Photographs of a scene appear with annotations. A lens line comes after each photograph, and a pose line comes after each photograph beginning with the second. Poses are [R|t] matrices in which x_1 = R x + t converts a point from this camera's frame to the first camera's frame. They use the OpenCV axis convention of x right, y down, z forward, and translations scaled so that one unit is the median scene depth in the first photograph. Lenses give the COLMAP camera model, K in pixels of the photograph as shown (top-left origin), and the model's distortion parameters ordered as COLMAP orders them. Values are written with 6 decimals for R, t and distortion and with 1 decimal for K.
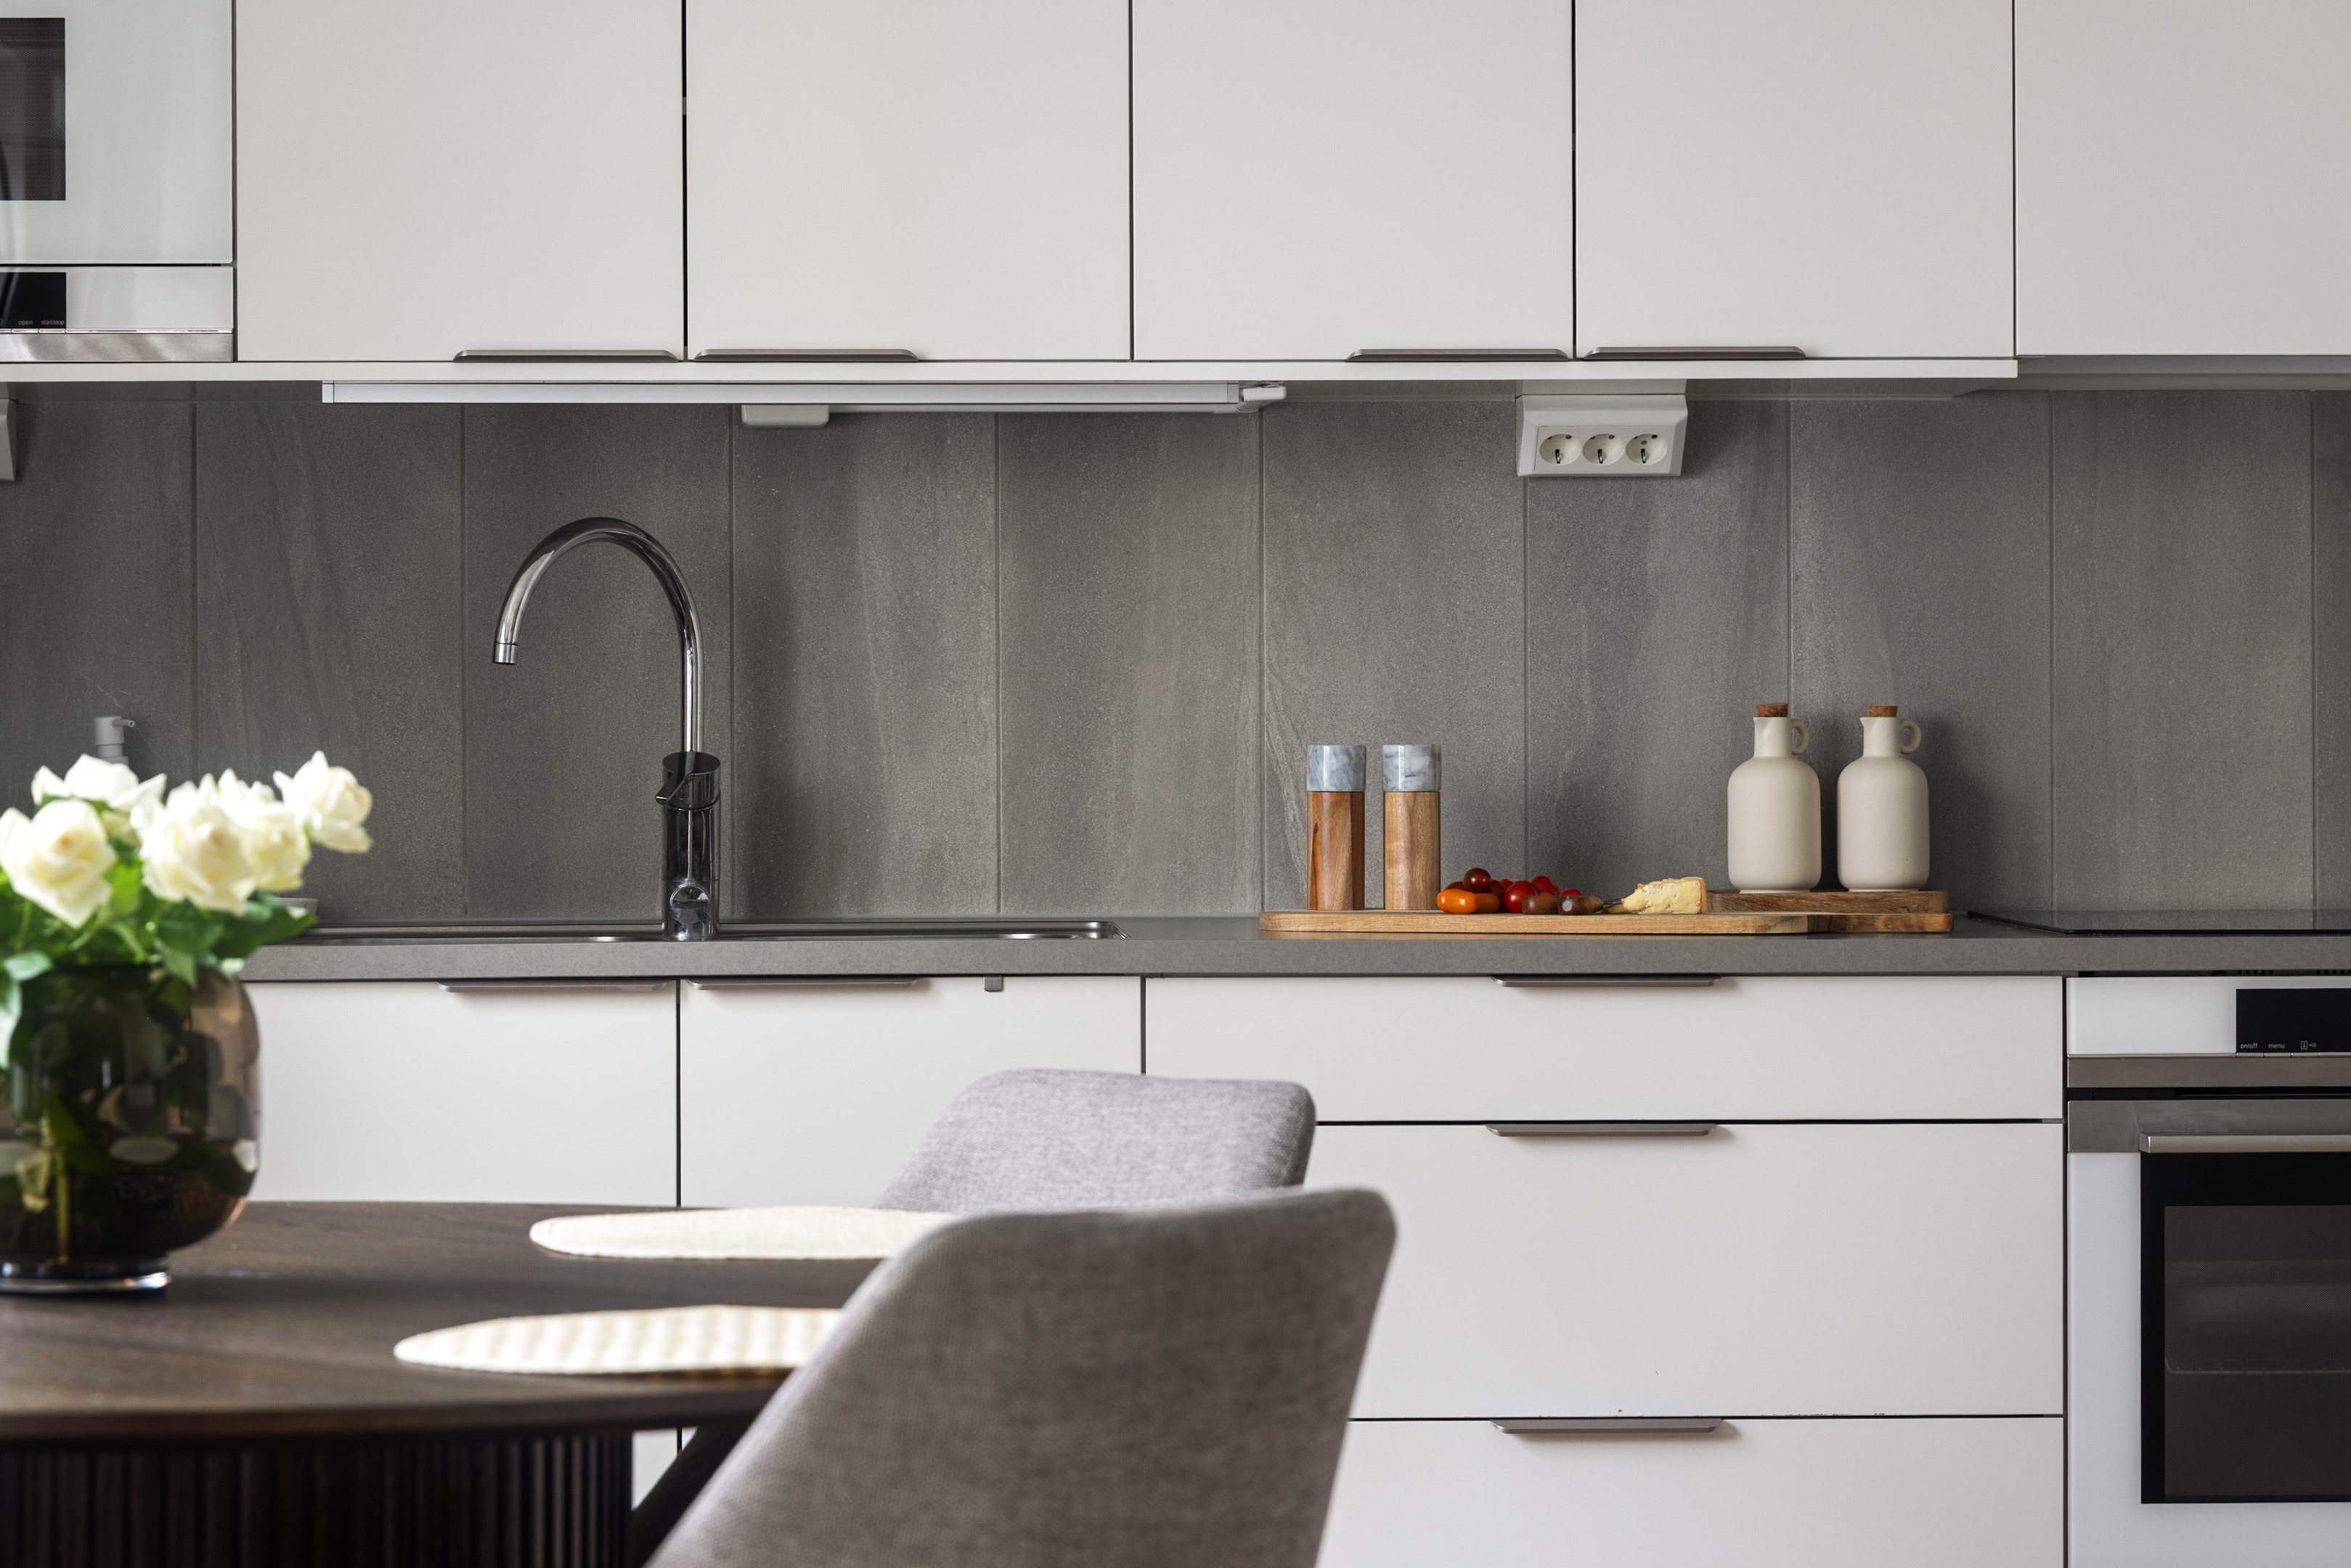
lens RADIAL K [[6492.1, 0, 1158.6], [0, 6492.1, 778.7], [0, 0, 1]] dist [0.012326, 0.000000]
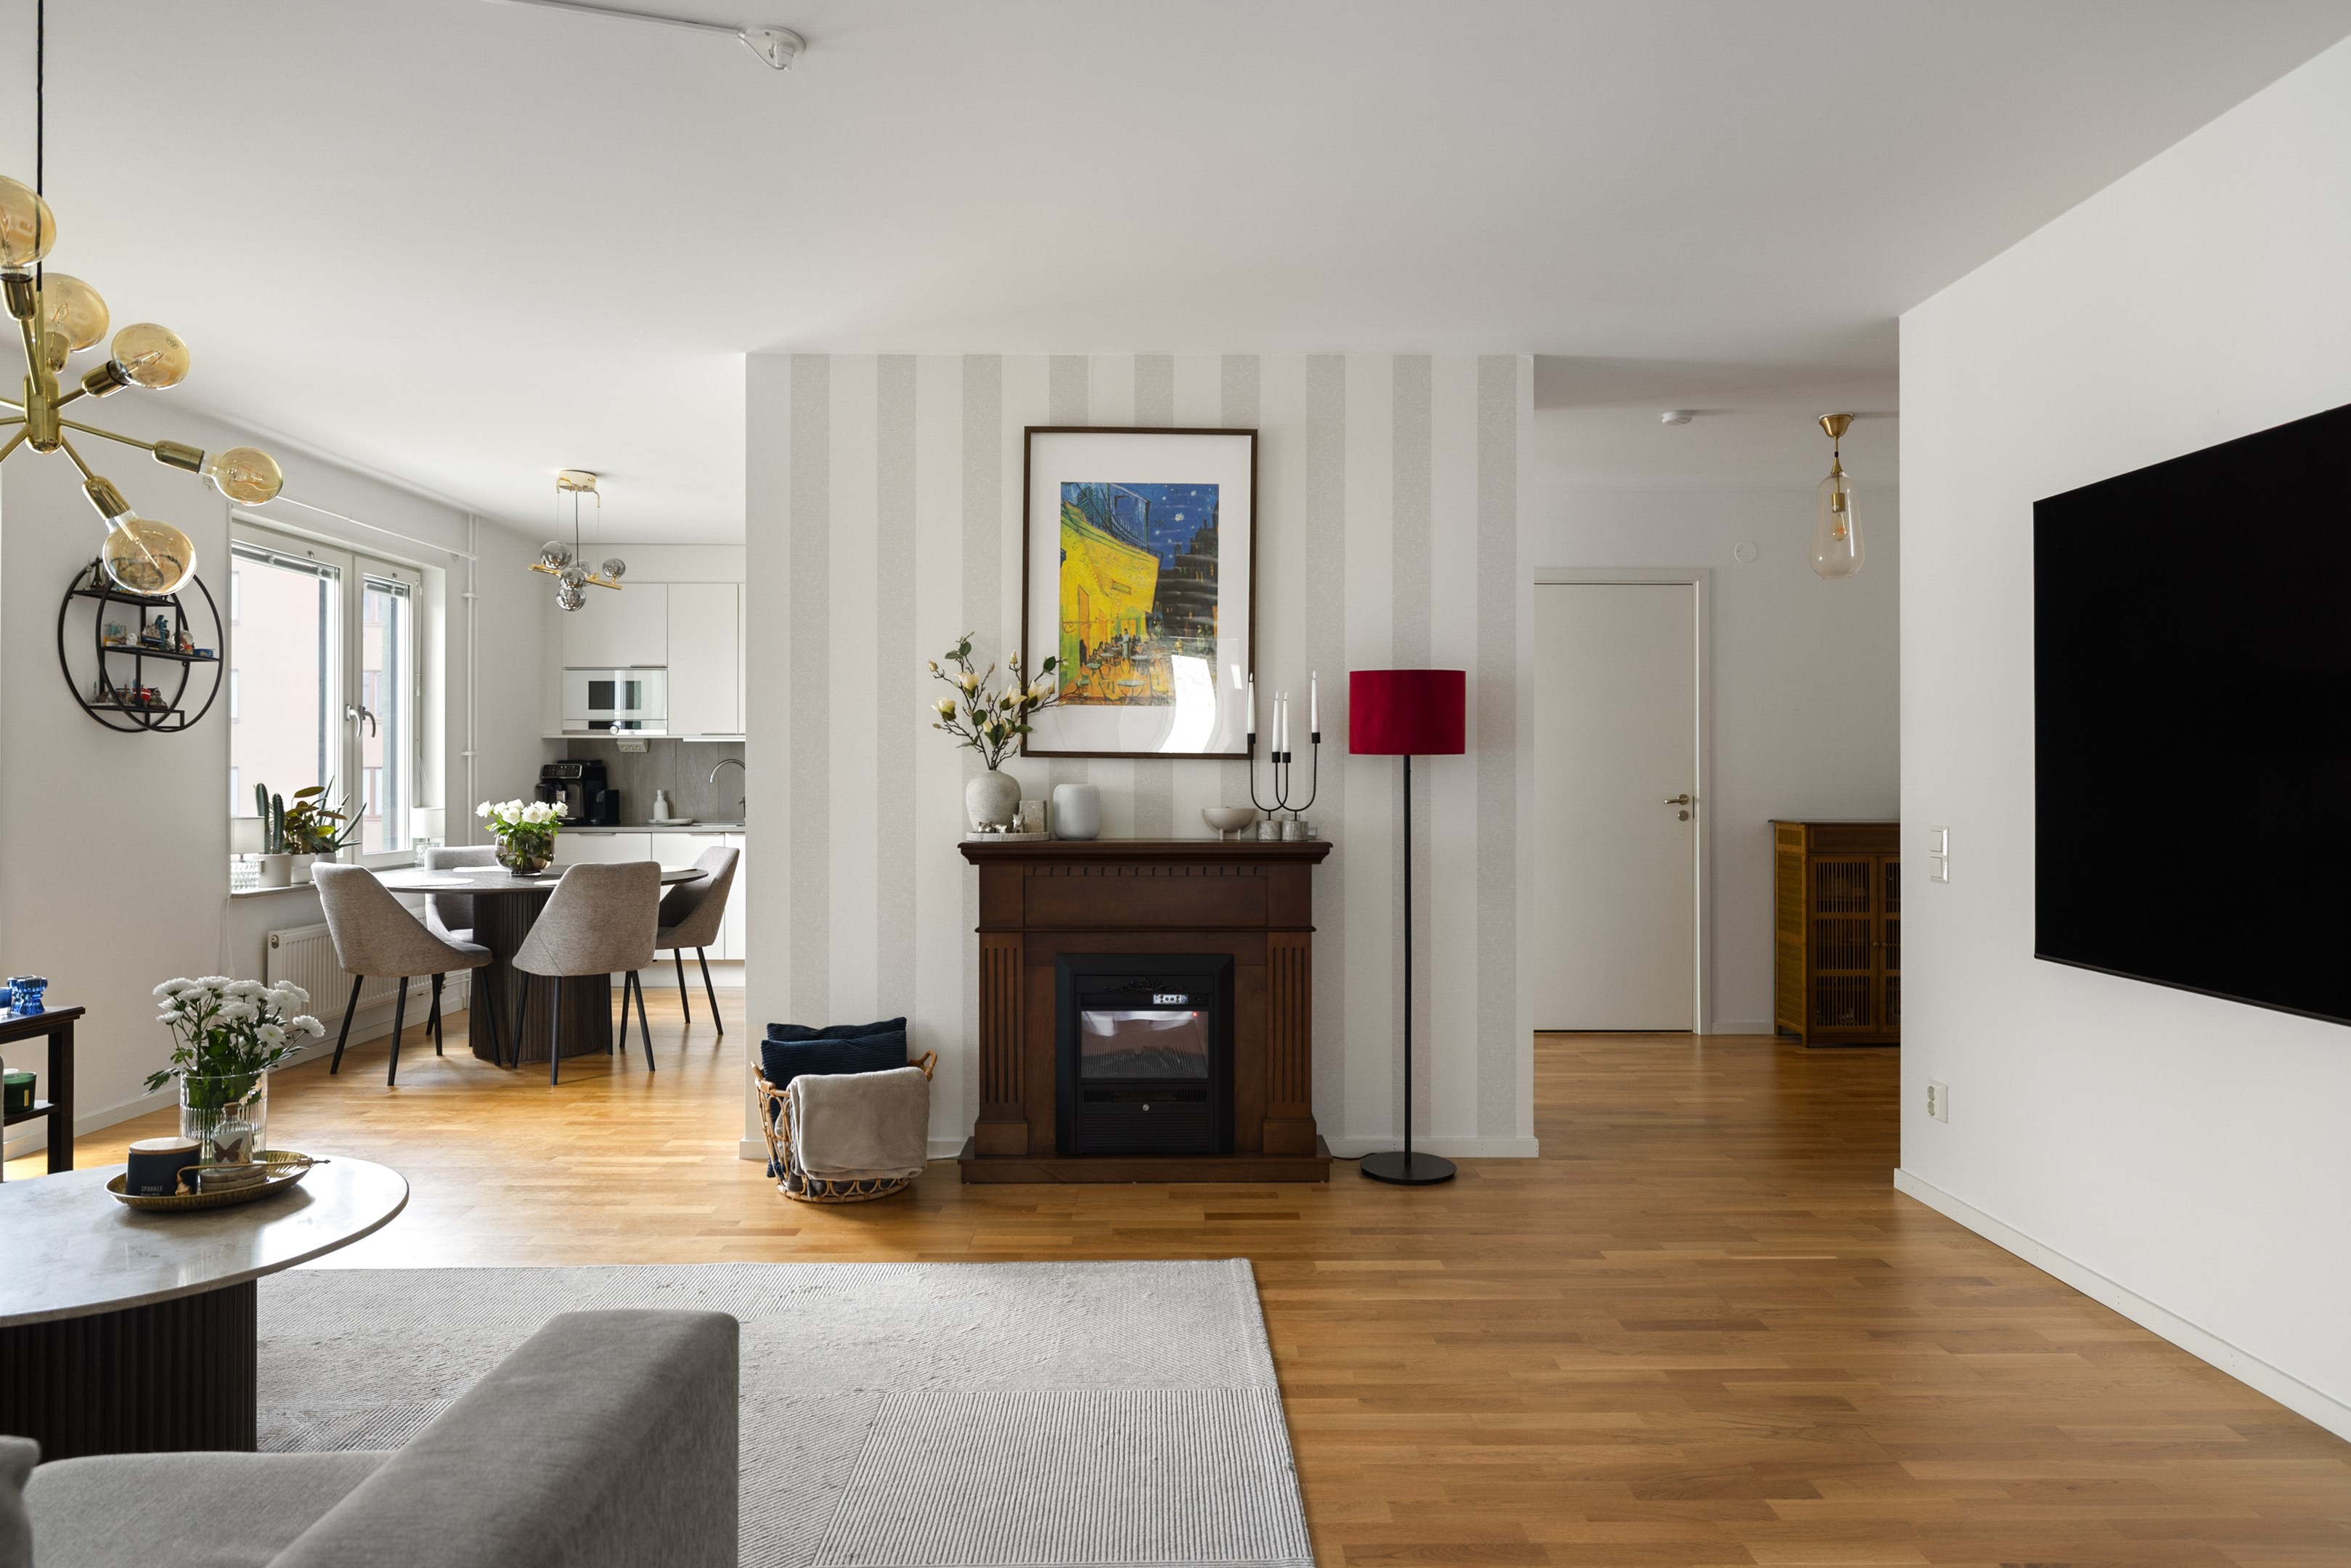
lens RADIAL K [[1394.2, 0, 1198.0], [0, 1394.2, 776.3], [0, 0, 1]] dist [-0.016700, 0.002468]
pose [[0.999616, 0.003374, -0.027501, 0.408851], [-0.003592, 0.999962, -0.007893, -0.014424], [0.027474, 0.007989, 0.999591, -0.343562]]
